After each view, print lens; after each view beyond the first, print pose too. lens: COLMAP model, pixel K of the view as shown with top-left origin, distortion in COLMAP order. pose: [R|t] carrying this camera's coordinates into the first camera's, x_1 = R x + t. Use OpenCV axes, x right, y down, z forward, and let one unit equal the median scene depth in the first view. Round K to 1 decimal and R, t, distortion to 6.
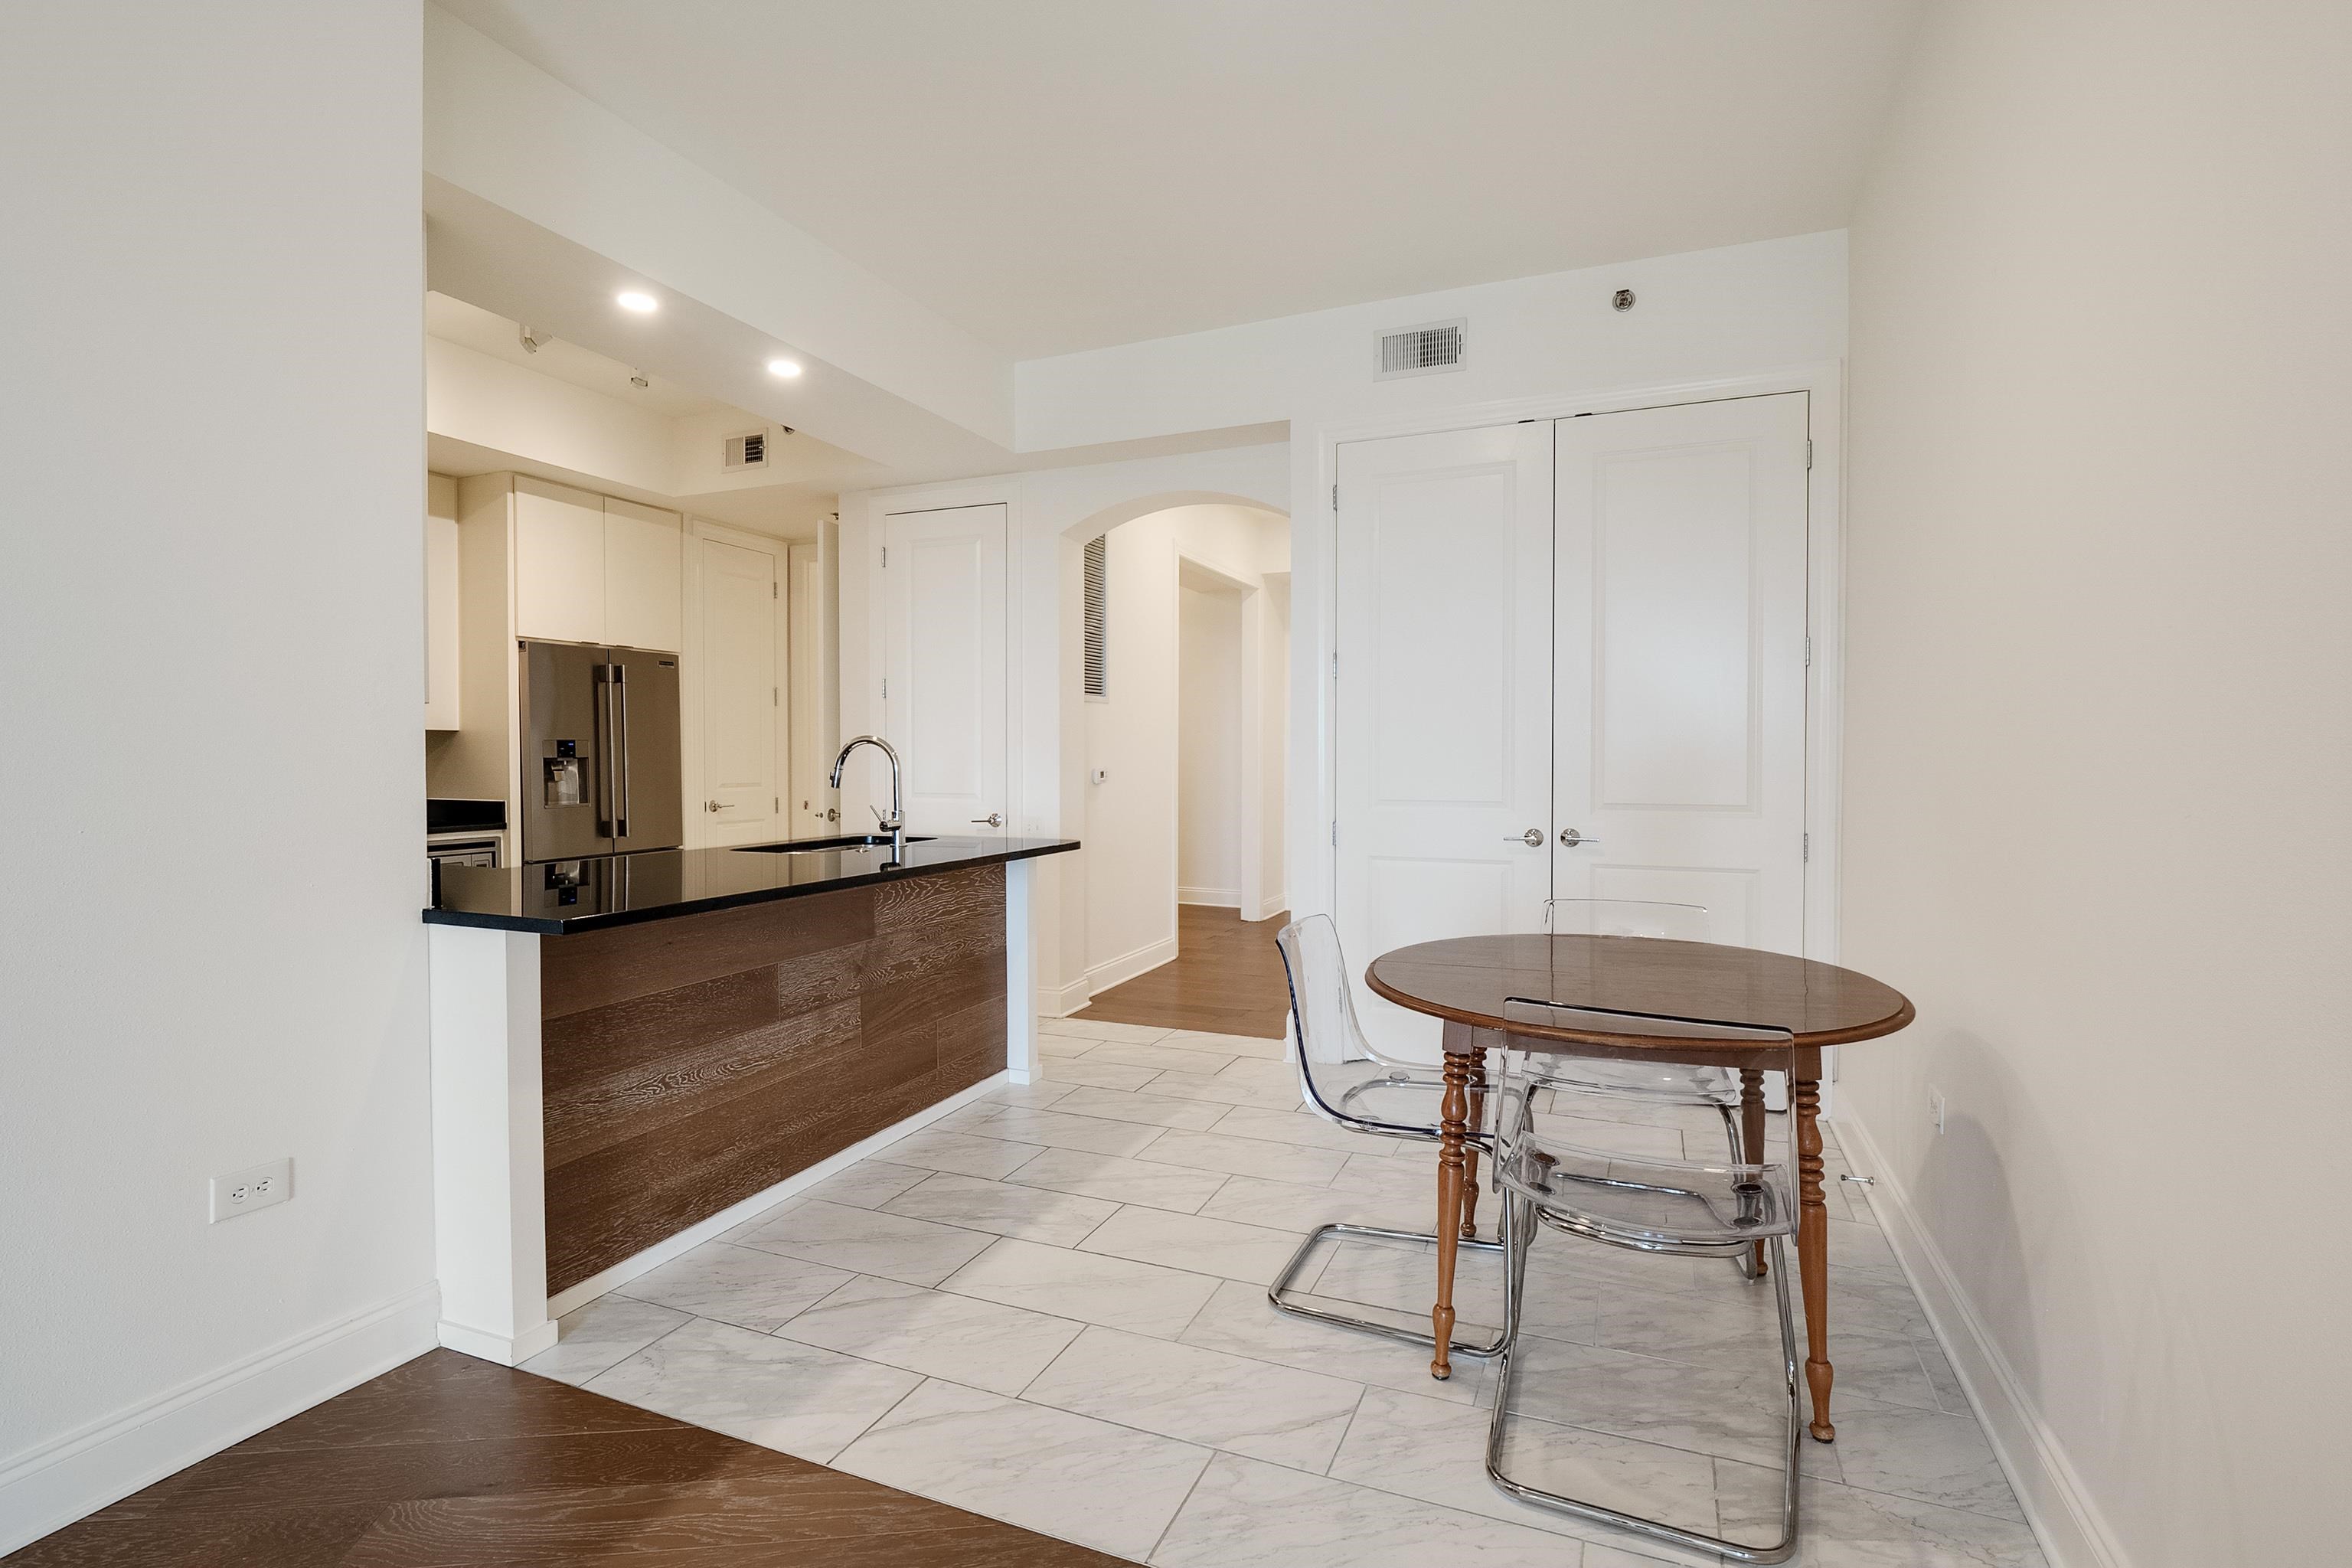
lens RADIAL K [[1100.9, 0, 1171.5], [0, 1100.9, 779.2], [0, 0, 1]] dist [0.001629, -0.016607]
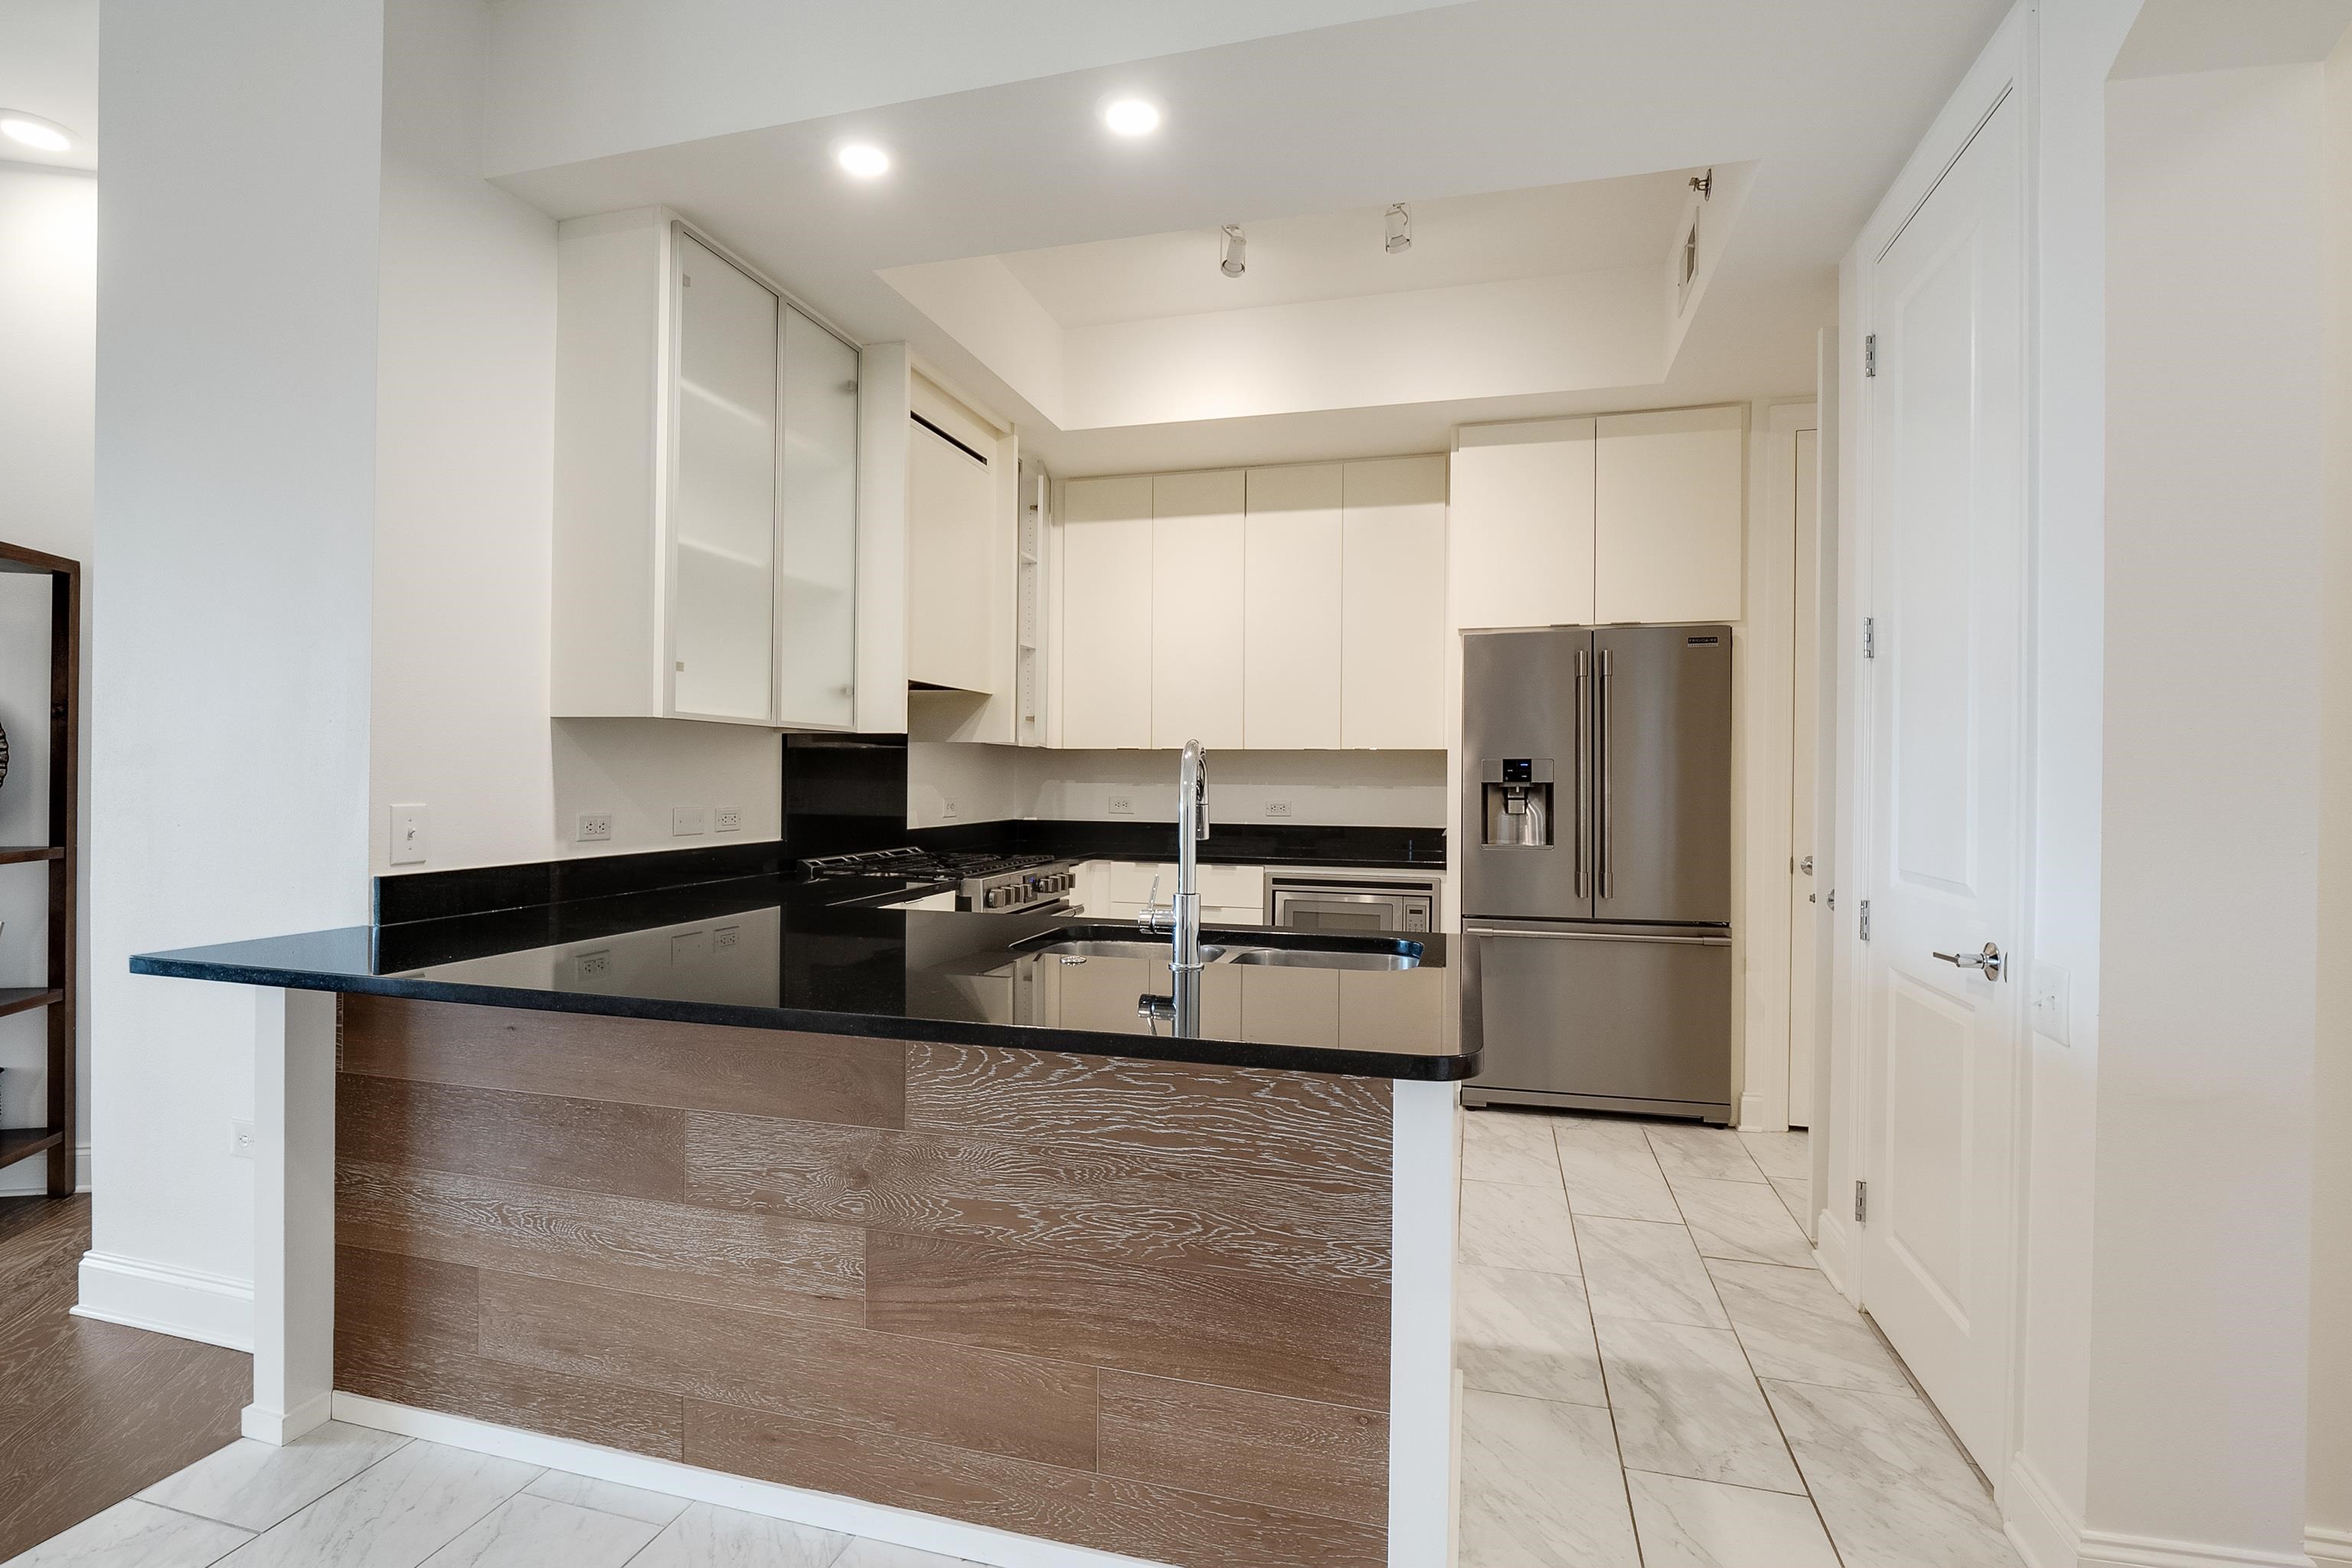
lens RADIAL K [[1100.9, 0, 1171.5], [0, 1100.9, 779.2], [0, 0, 1]] dist [0.001629, -0.016607]
pose [[0.129273, 0.004890, -0.991597, 0.220751], [-0.030490, 0.999535, 0.000954, -0.020851], [0.991140, 0.030111, 0.129362, 0.902614]]
